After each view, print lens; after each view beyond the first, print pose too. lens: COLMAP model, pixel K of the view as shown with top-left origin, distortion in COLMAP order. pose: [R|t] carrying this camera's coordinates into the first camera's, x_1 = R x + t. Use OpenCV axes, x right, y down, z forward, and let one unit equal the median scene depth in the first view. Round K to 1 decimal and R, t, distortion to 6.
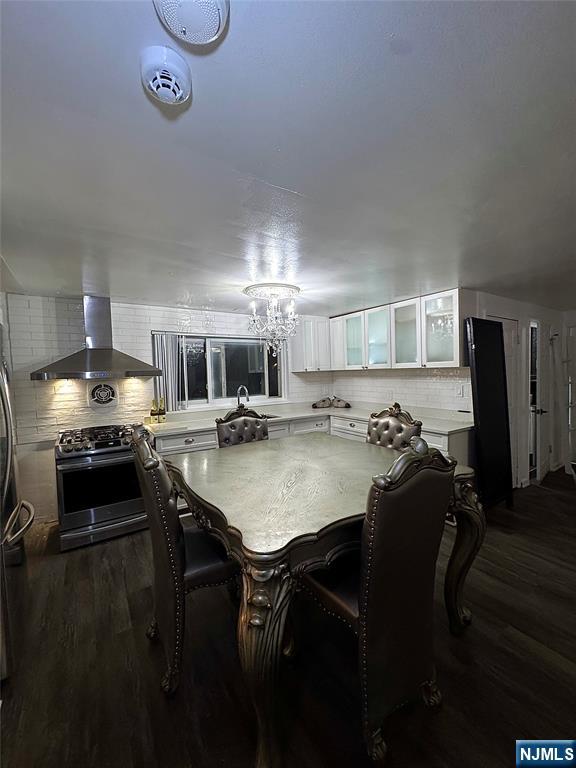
lens RADIAL K [[307.7, 0, 293.4], [0, 307.7, 383.9], [0, 0, 1]] dist [0.001000, 0.000363]
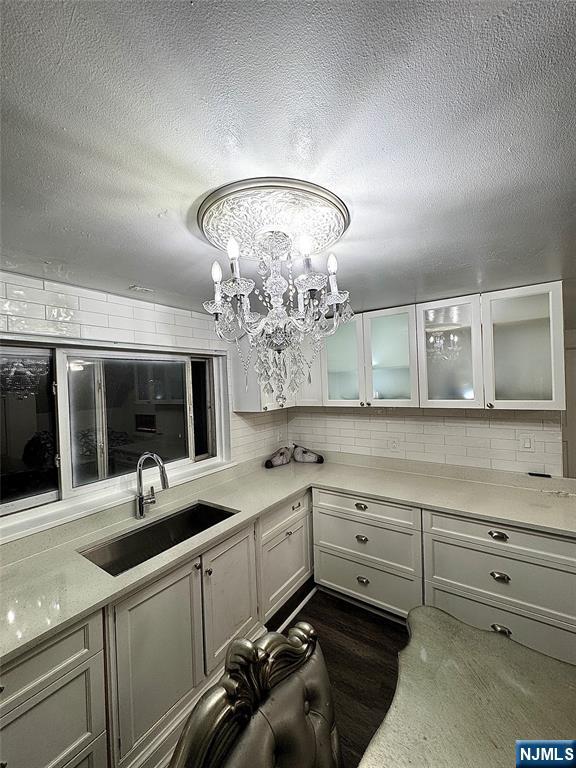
lens RADIAL K [[307.7, 0, 293.4], [0, 307.7, 383.9], [0, 0, 1]] dist [0.001000, 0.000363]
pose [[0.932261, -0.005210, 0.361748, -0.135050], [0.023933, 0.998594, -0.047295, -0.071969], [-0.360993, 0.052749, 0.931075, 0.498697]]
